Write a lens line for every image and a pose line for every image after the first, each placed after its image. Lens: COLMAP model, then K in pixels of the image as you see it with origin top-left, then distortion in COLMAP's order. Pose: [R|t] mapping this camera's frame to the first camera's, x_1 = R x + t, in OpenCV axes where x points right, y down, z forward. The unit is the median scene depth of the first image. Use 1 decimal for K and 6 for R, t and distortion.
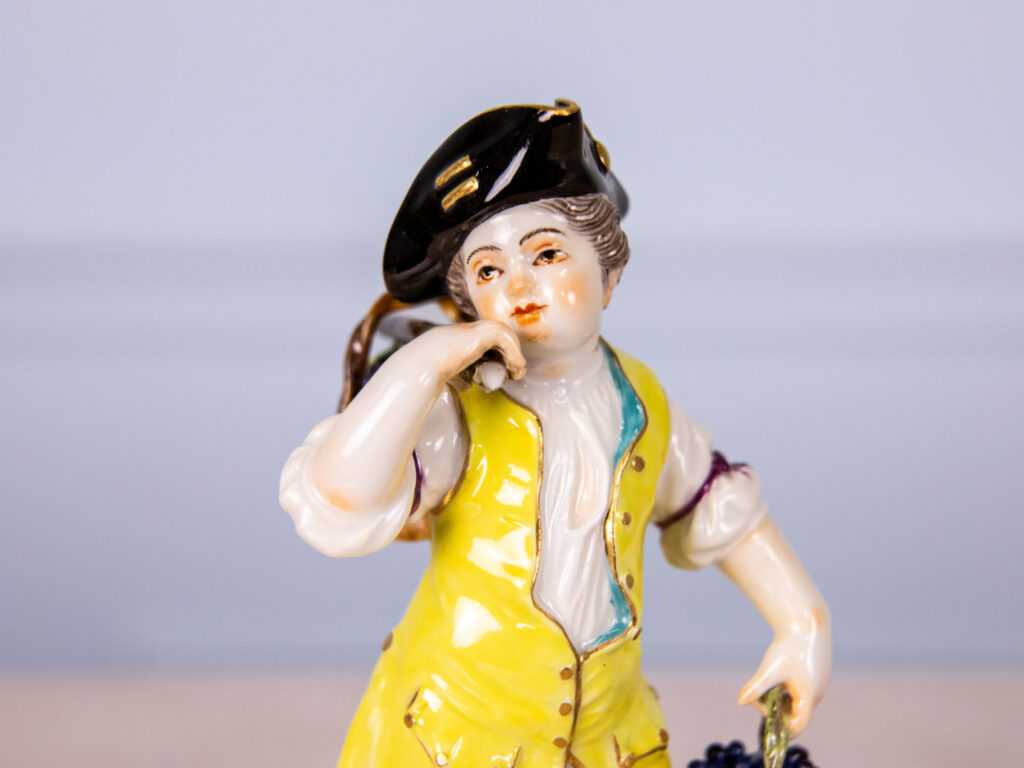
lens RADIAL K [[2416.7, 0, 503.5], [0, 2416.7, 376.6], [0, 0, 1]] dist [0.034121, 0.000000]
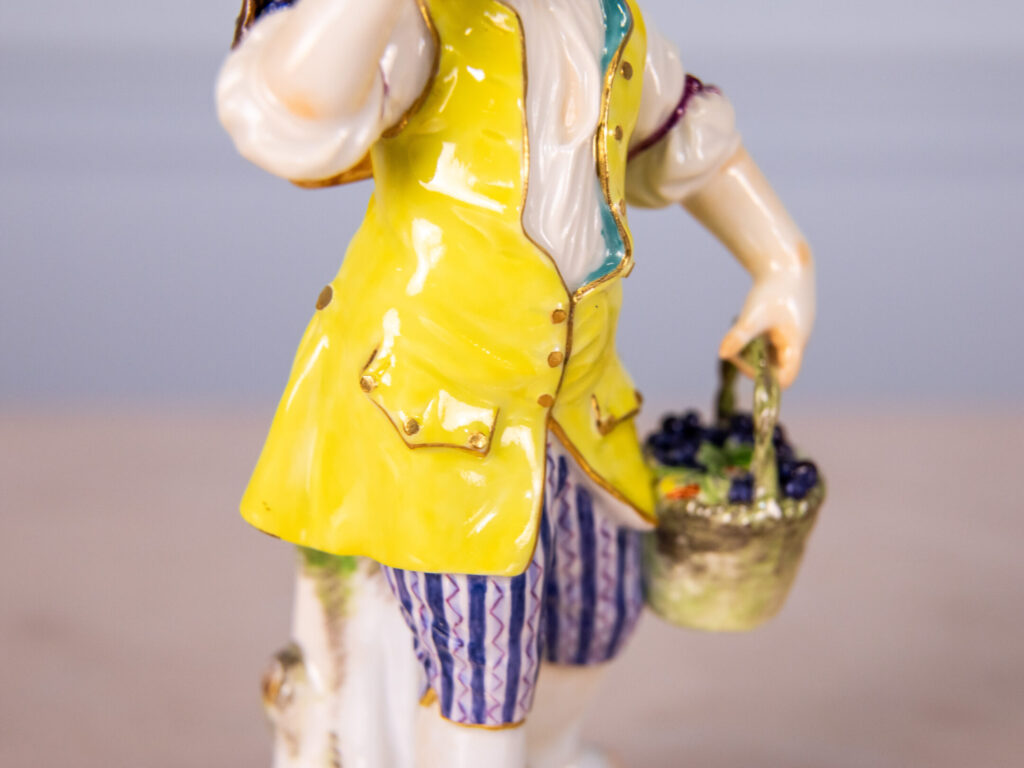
lens RADIAL K [[2416.7, 0, 516.5], [0, 2416.7, 385.4], [0, 0, 1]] dist [0.034121, 0.000000]
pose [[0.975594, -0.041957, 0.215535, -0.171794], [0.028917, 0.997575, 0.063305, 0.092408], [-0.217669, -0.055527, 0.974442, 0.171642]]
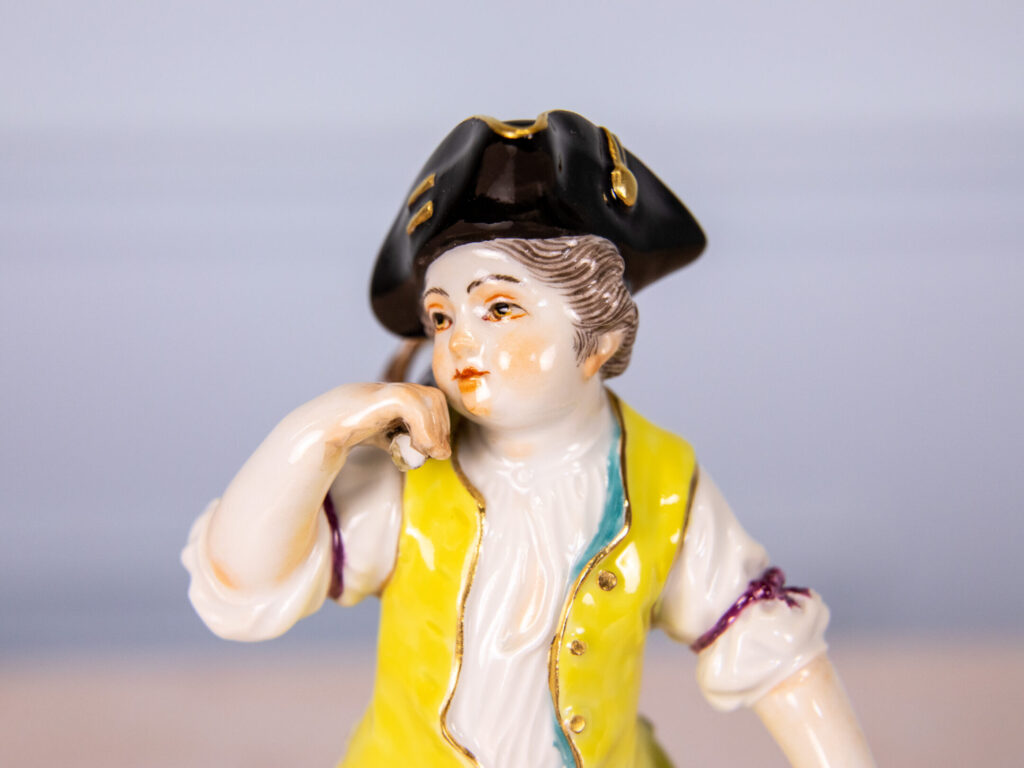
lens RADIAL K [[2416.7, 0, 512.9], [0, 2416.7, 389.9], [0, 0, 1]] dist [0.034121, 0.000000]
pose [[0.906159, 0.126672, -0.403522, 0.341244], [-0.096565, 0.990859, 0.094198, -0.097744], [0.411766, -0.046392, 0.910108, 0.272270]]
